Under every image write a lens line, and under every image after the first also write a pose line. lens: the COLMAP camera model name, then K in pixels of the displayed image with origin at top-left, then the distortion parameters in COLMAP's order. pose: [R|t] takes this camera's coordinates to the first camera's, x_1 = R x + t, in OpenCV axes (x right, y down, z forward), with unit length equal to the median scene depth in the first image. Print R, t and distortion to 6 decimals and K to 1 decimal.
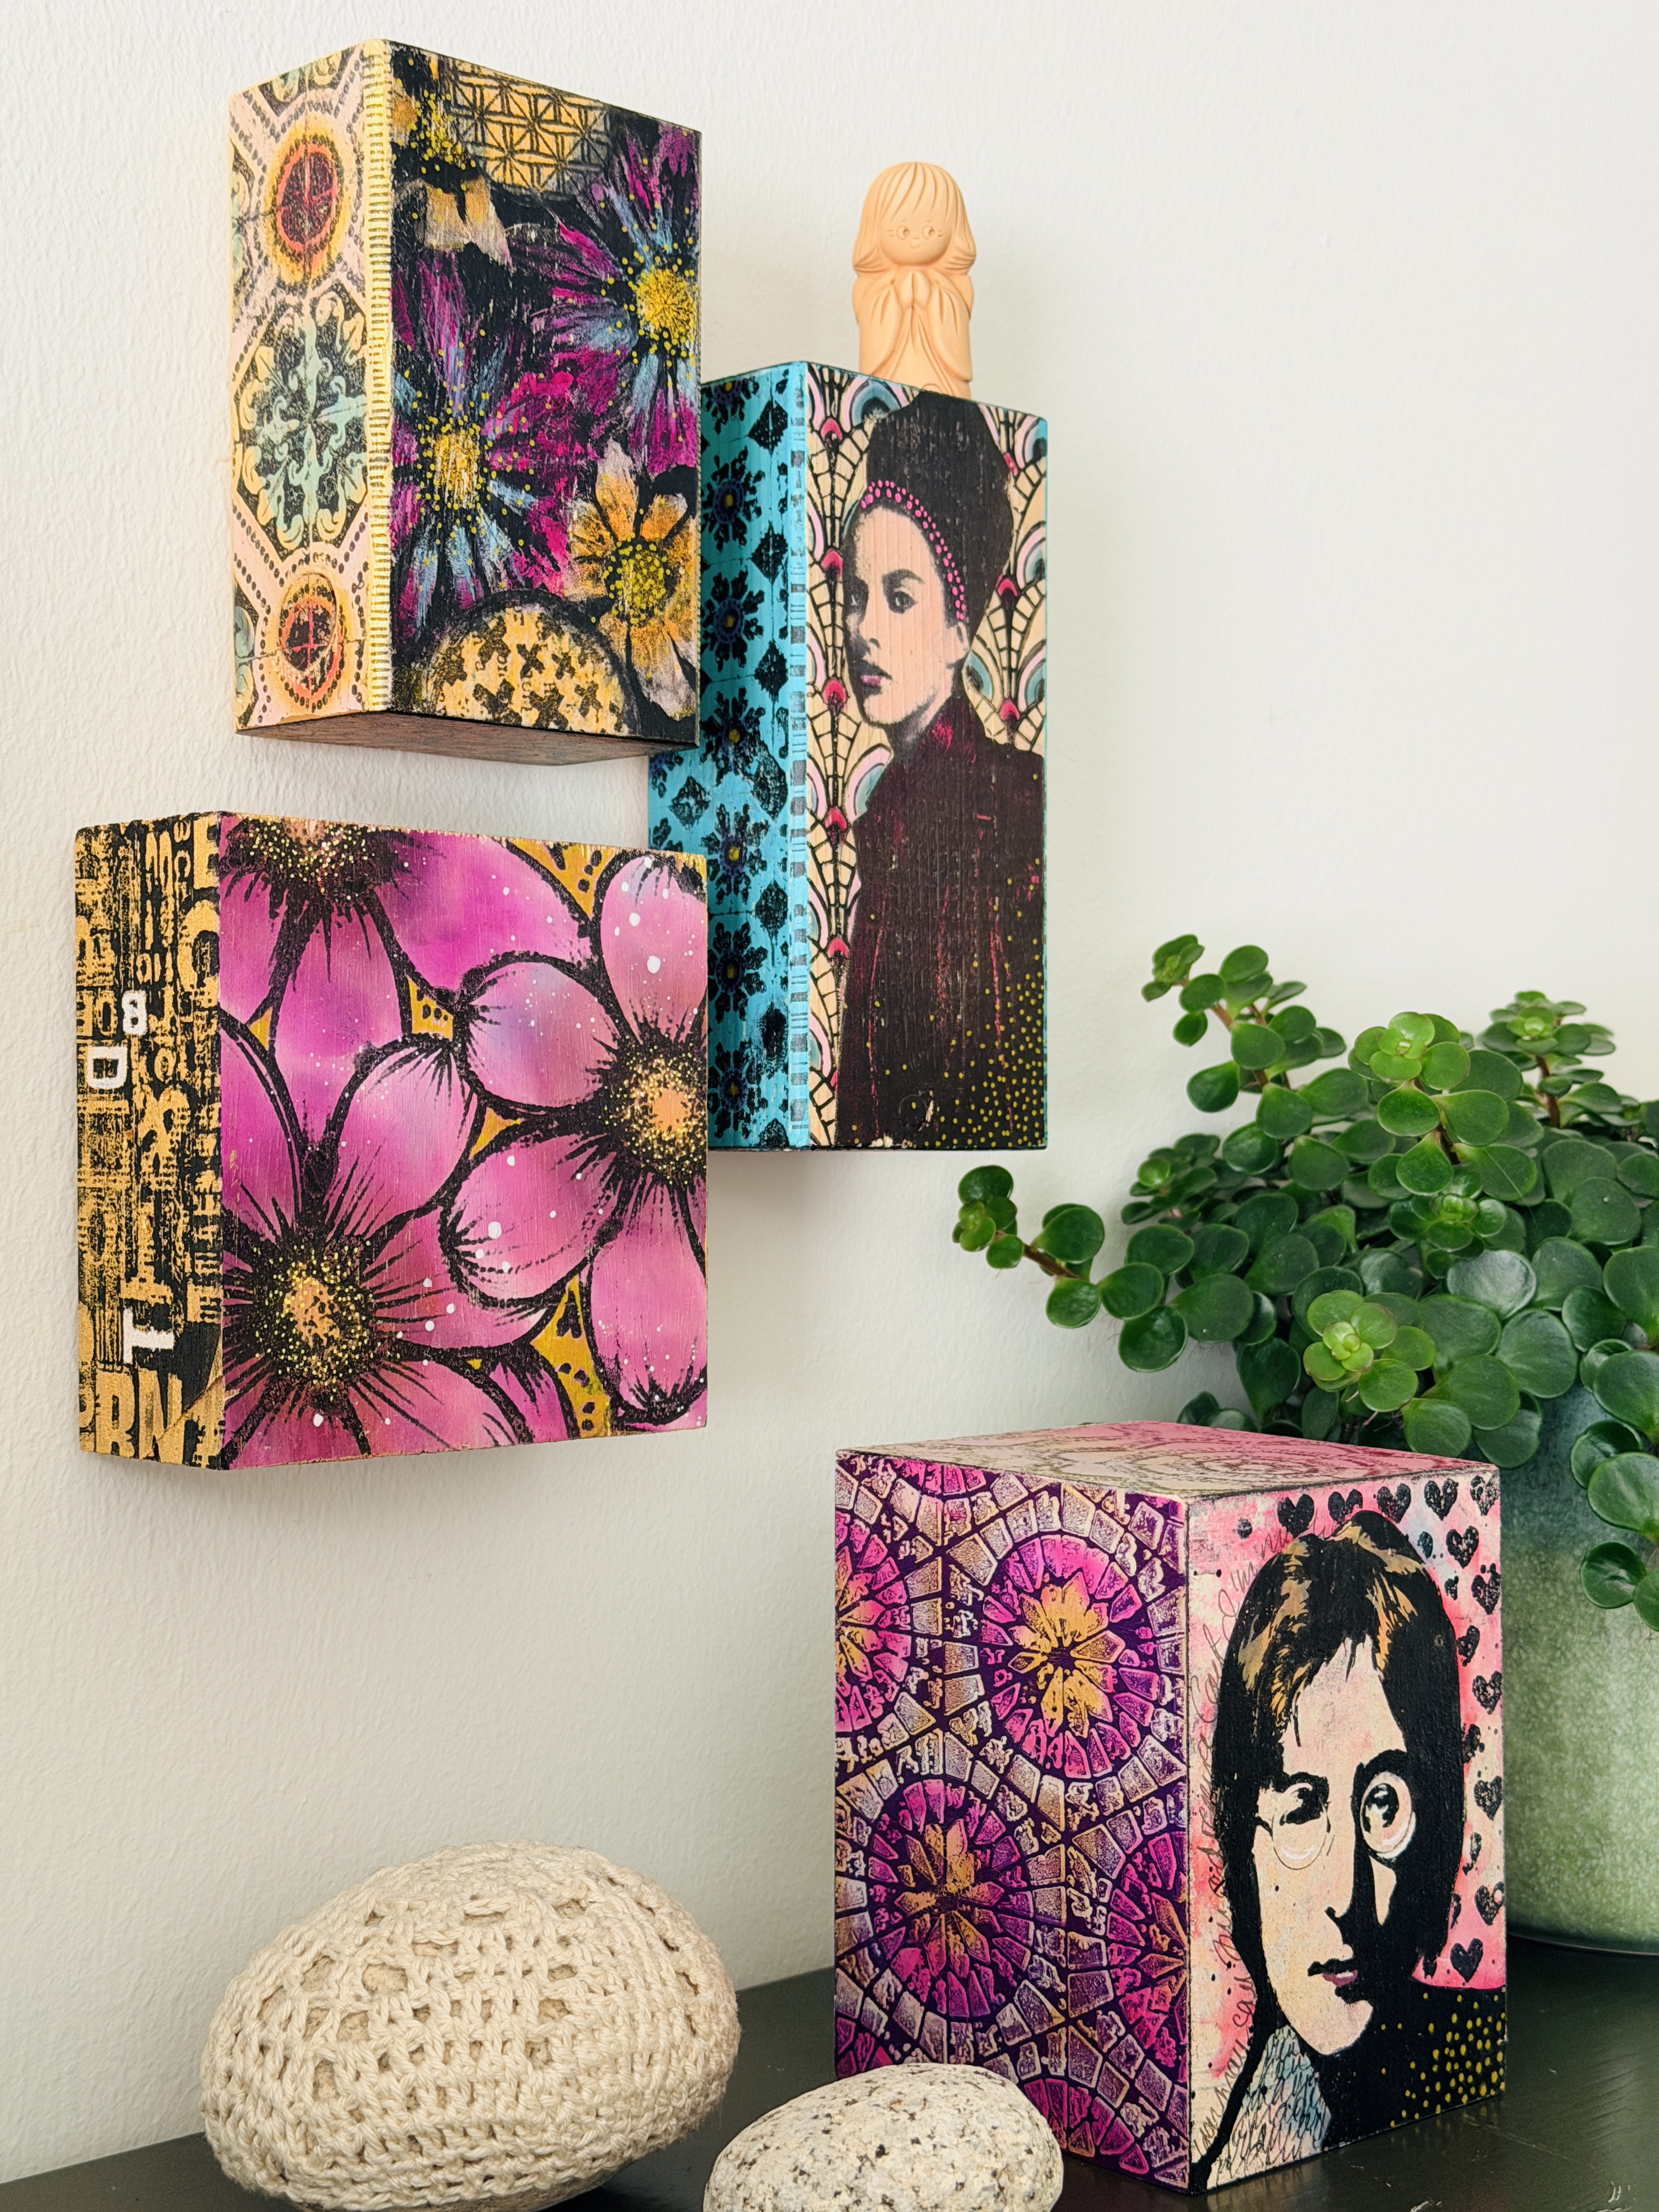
lens RADIAL K [[3130.1, 0, 868.3], [0, 3130.1, 1315.1], [0, 0, 1]] dist [0.129881, -0.080614]
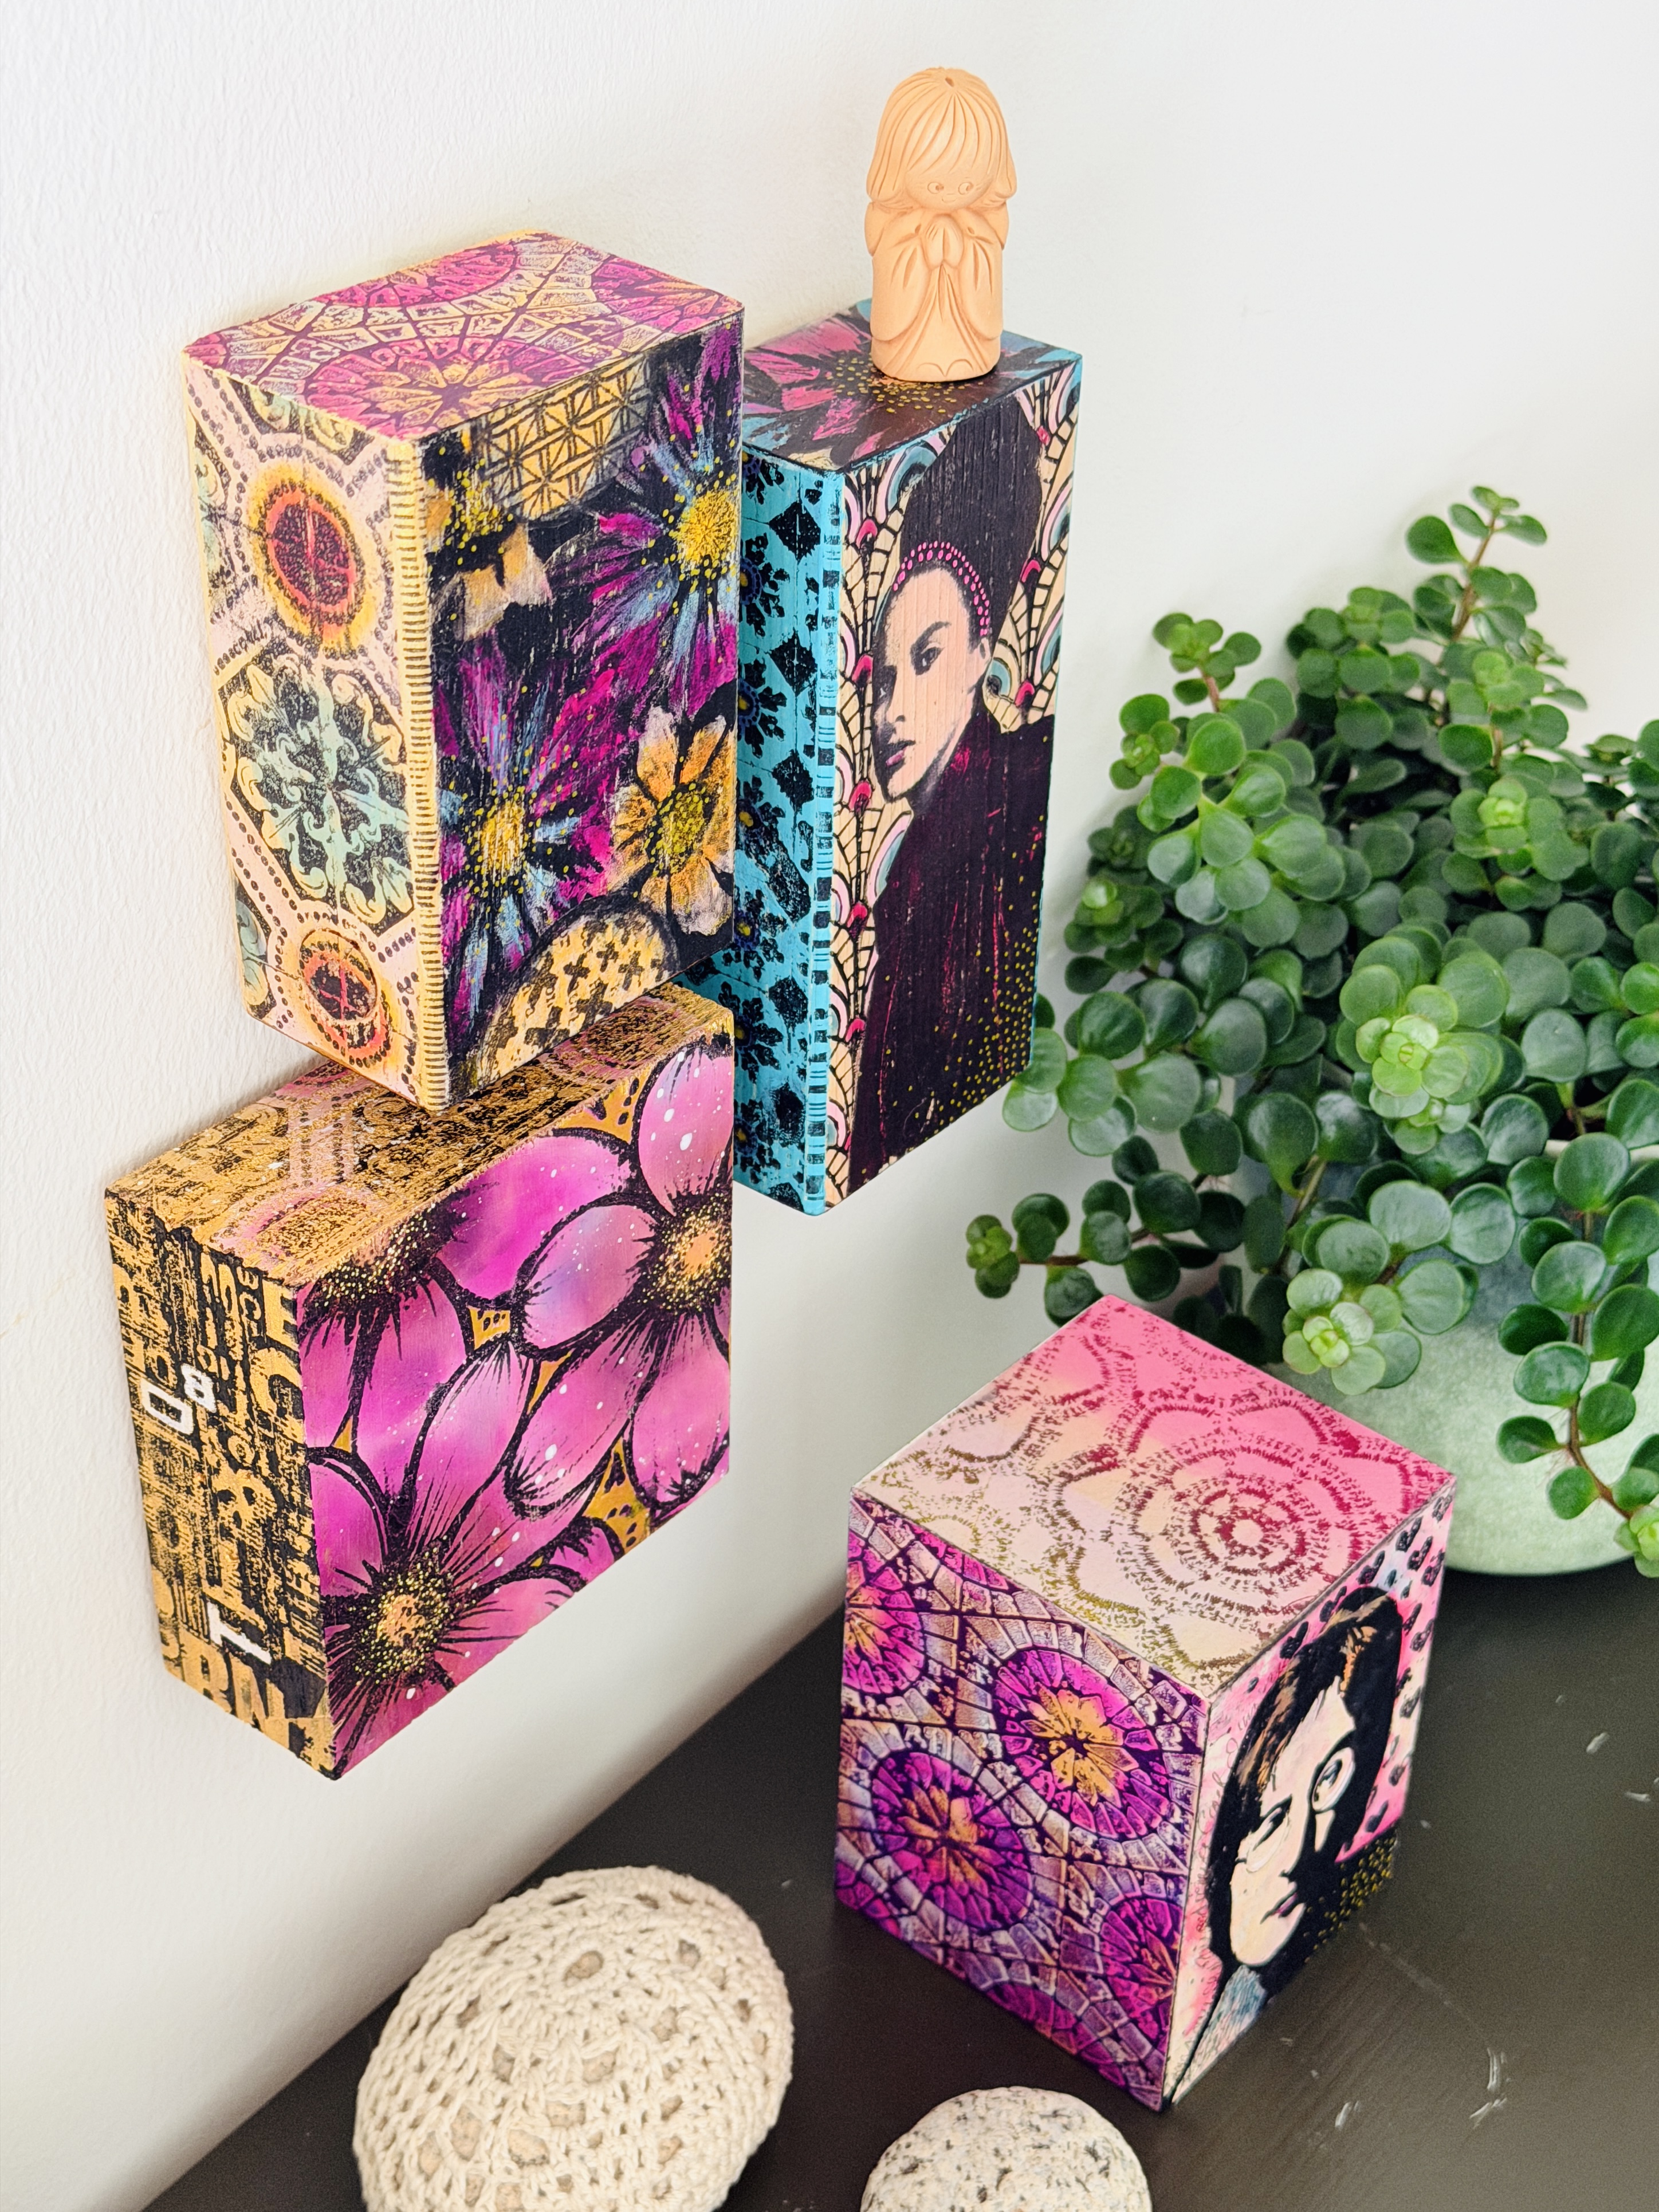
lens RADIAL K [[3119.3, 0, 900.3], [0, 3119.3, 1312.8], [0, 0, 1]] dist [0.119003, -0.004633]
pose [[0.990661, -0.048533, 0.127422, -0.132848], [-0.031555, 0.827536, 0.560526, -0.632381], [-0.132650, -0.559311, 0.818275, 0.179204]]
